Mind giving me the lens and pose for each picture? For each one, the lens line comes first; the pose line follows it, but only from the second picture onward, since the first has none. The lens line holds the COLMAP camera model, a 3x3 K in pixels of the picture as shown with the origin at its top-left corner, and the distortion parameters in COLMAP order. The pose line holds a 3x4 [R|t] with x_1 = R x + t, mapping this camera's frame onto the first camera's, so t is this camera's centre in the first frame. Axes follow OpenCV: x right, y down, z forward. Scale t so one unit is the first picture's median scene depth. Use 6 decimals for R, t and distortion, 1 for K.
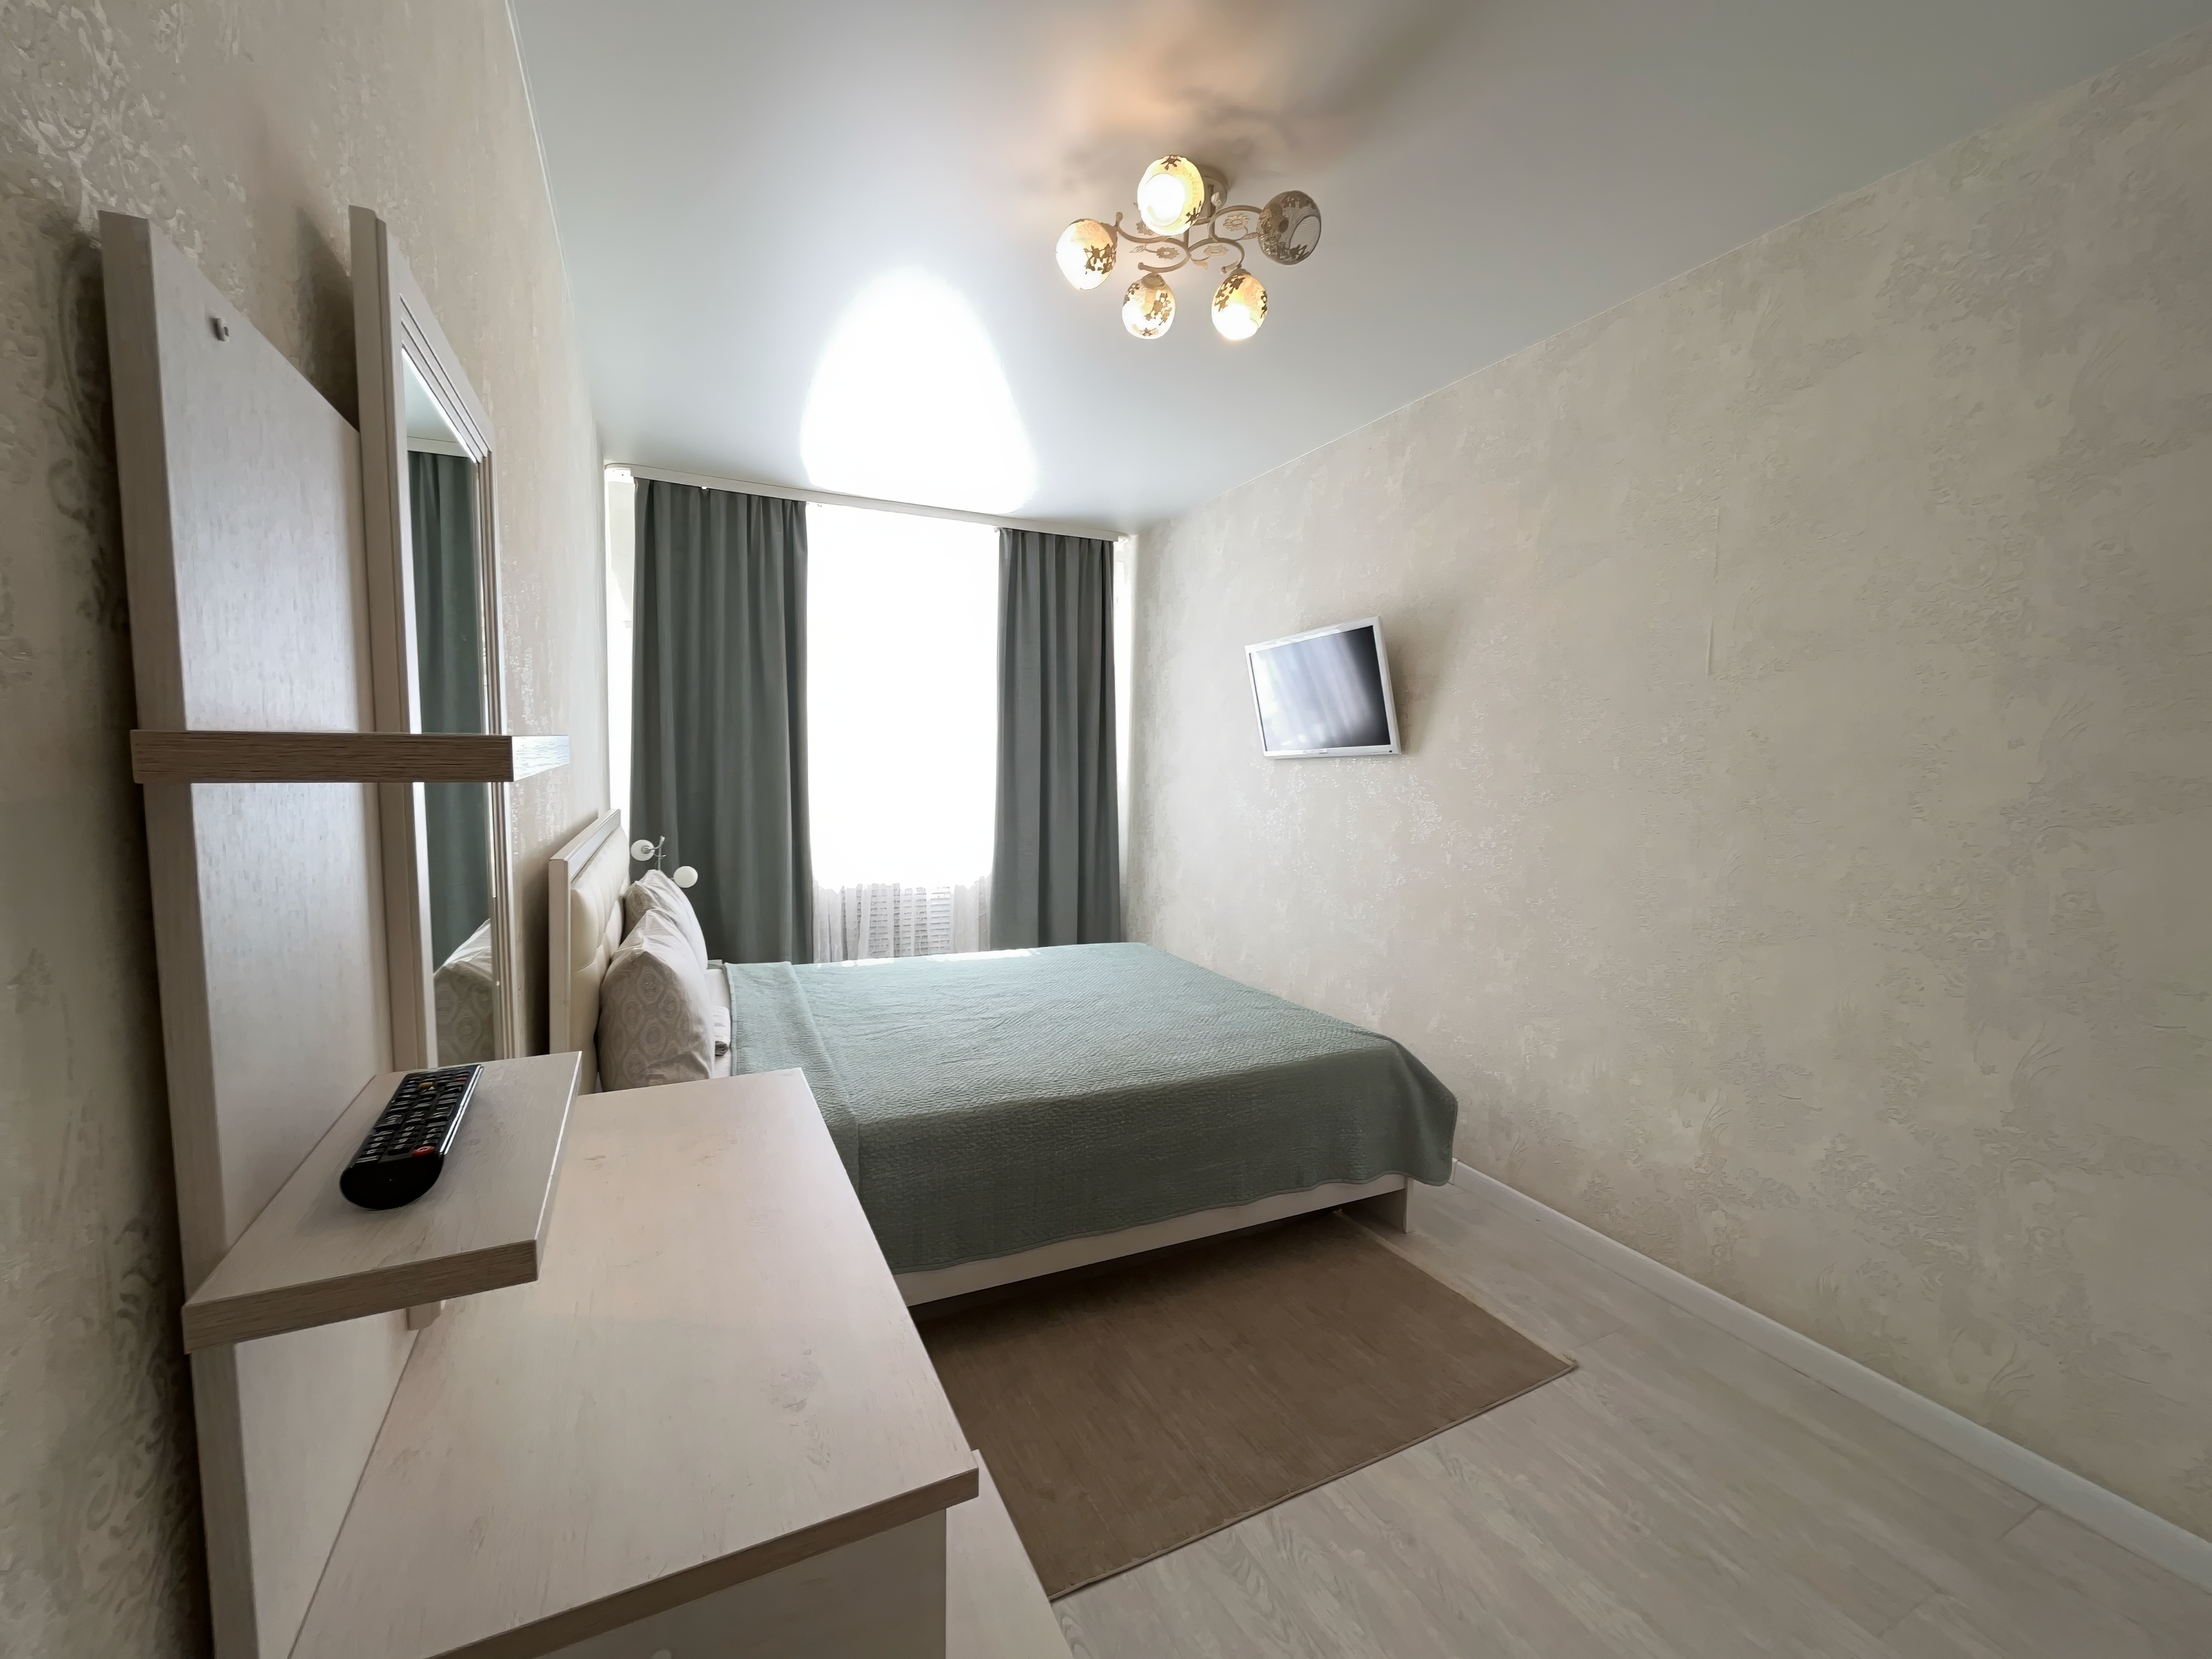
lens RADIAL K [[899.3, 0, 1107.7], [0, 899.3, 830.5], [0, 0, 1]] dist [-0.002599, -0.000337]
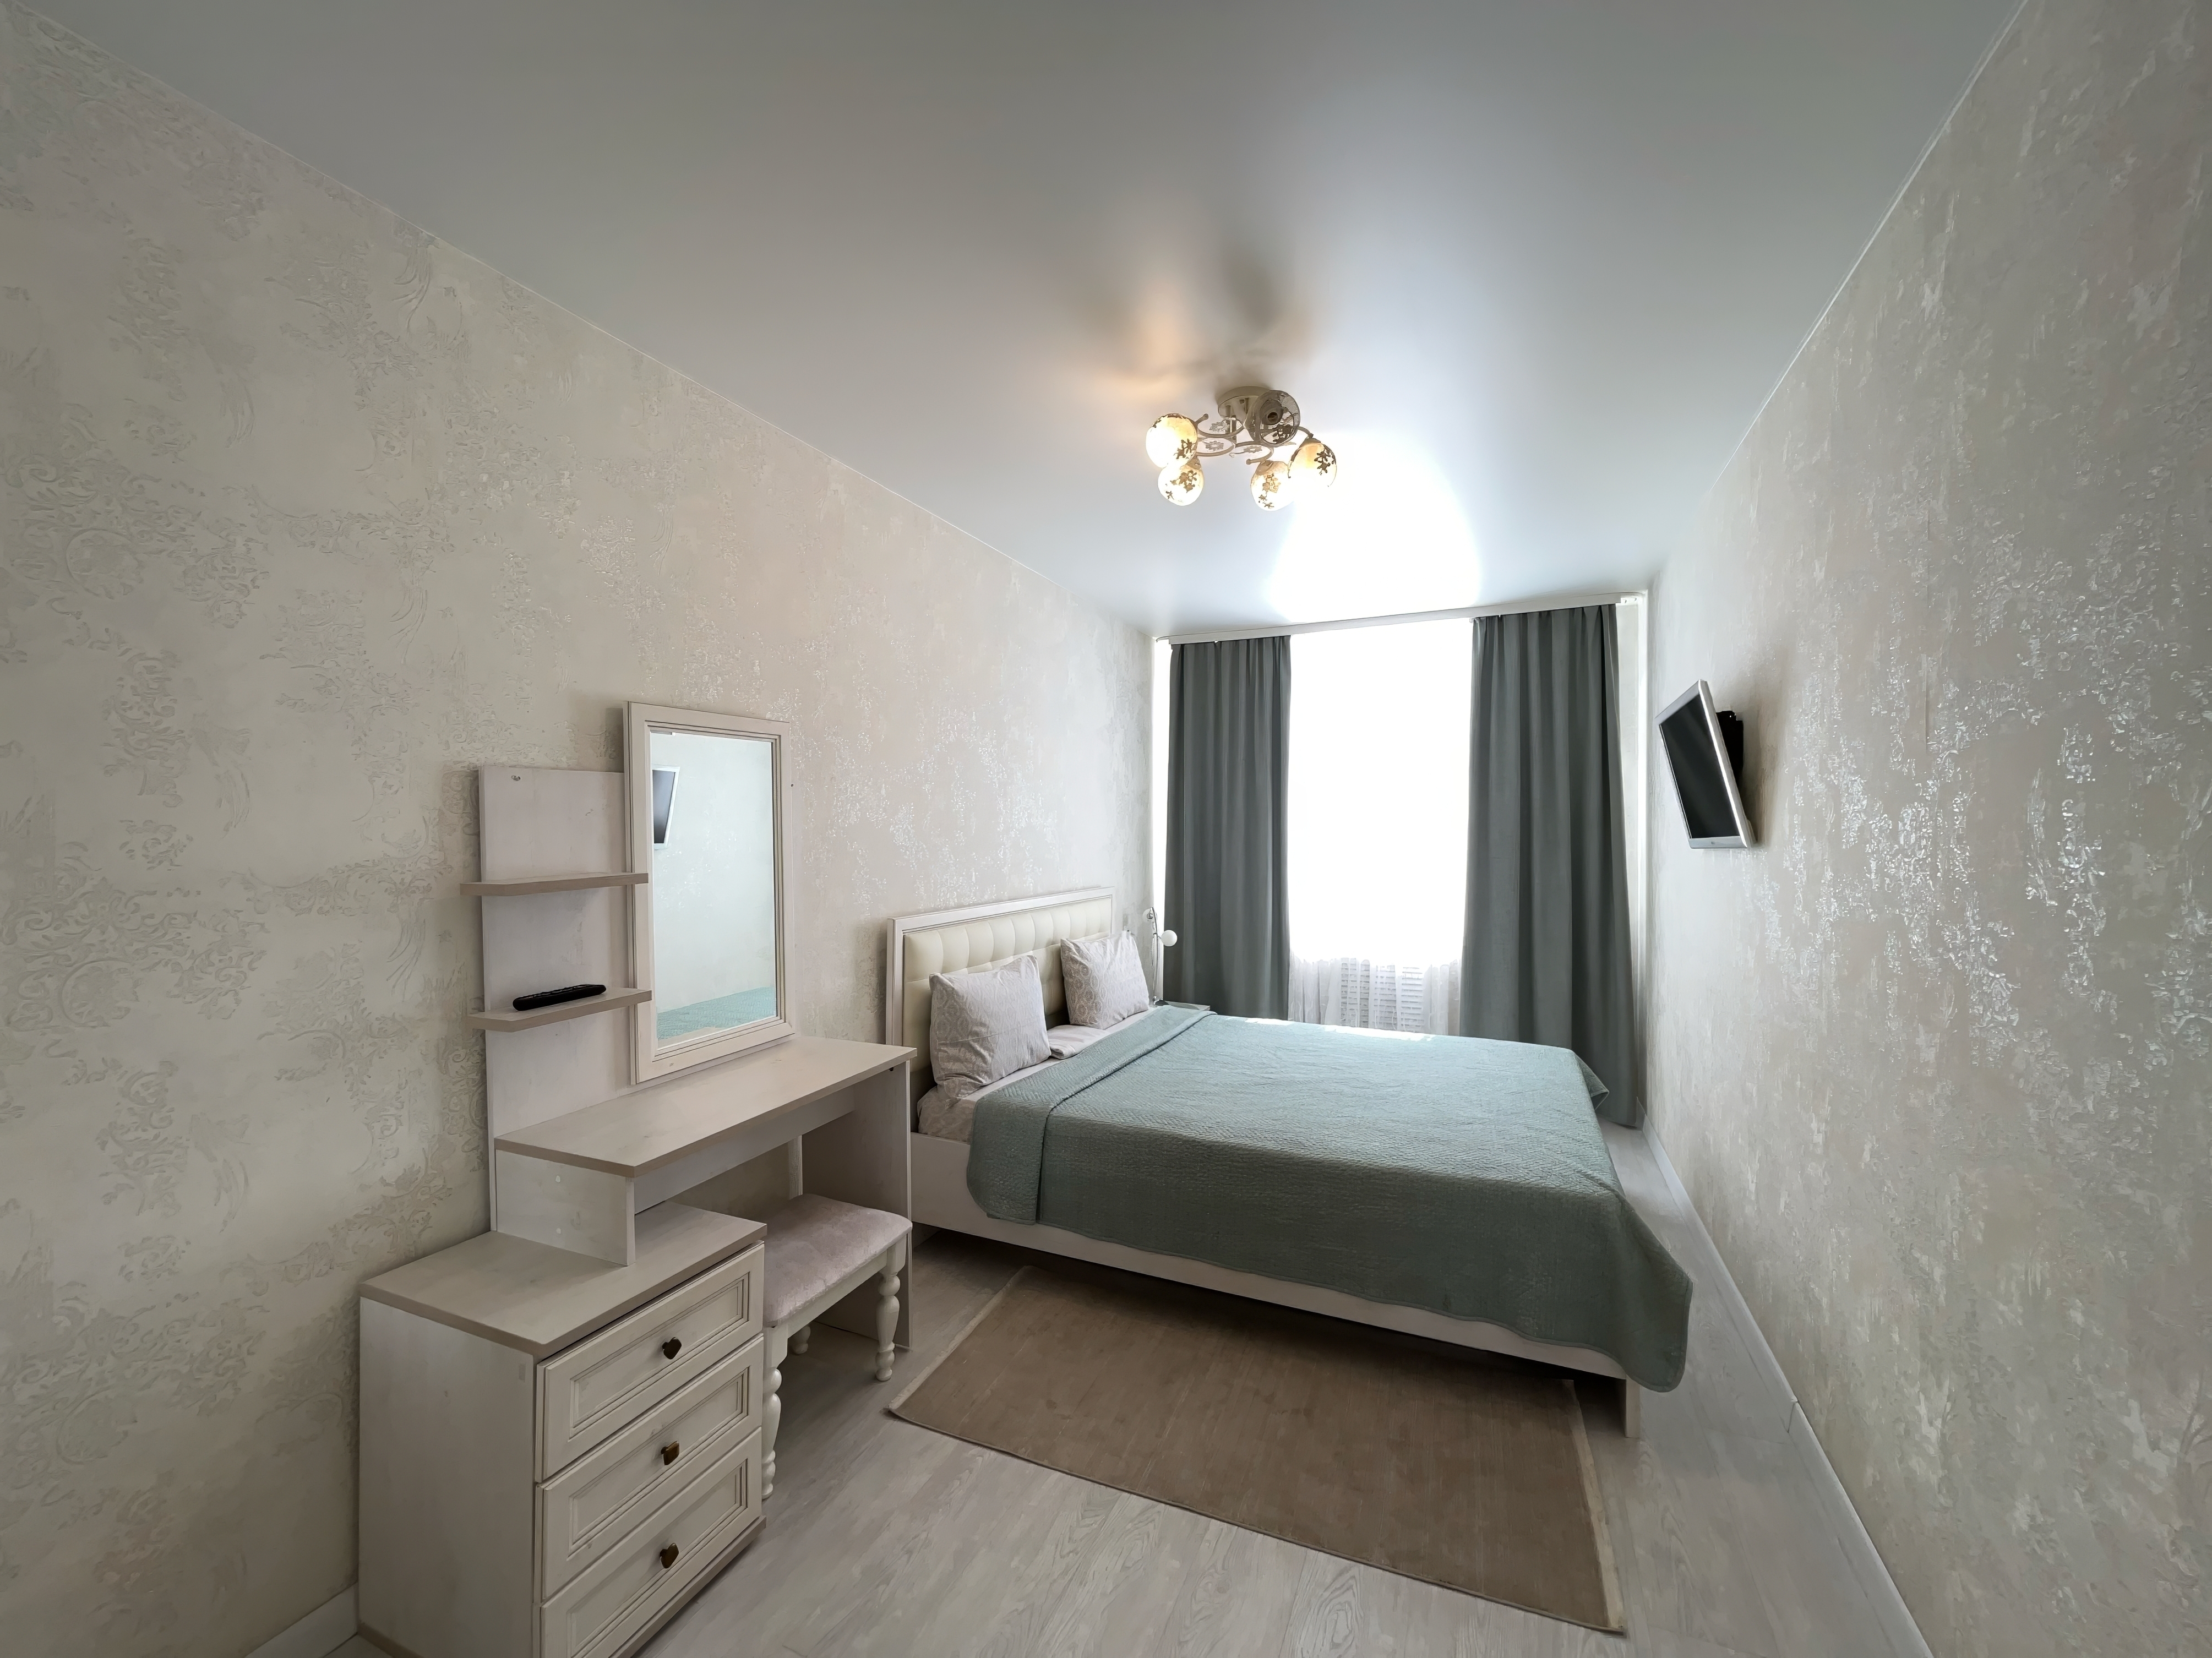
lens RADIAL K [[899.1, 0, 1107.7], [0, 899.1, 830.0], [0, 0, 1]] dist [-0.002599, -0.000337]
pose [[0.650090, -0.016431, -0.759680, 0.544747], [-0.041975, 0.997463, -0.057494, -0.030667], [0.758697, 0.069264, 0.647751, 0.061330]]
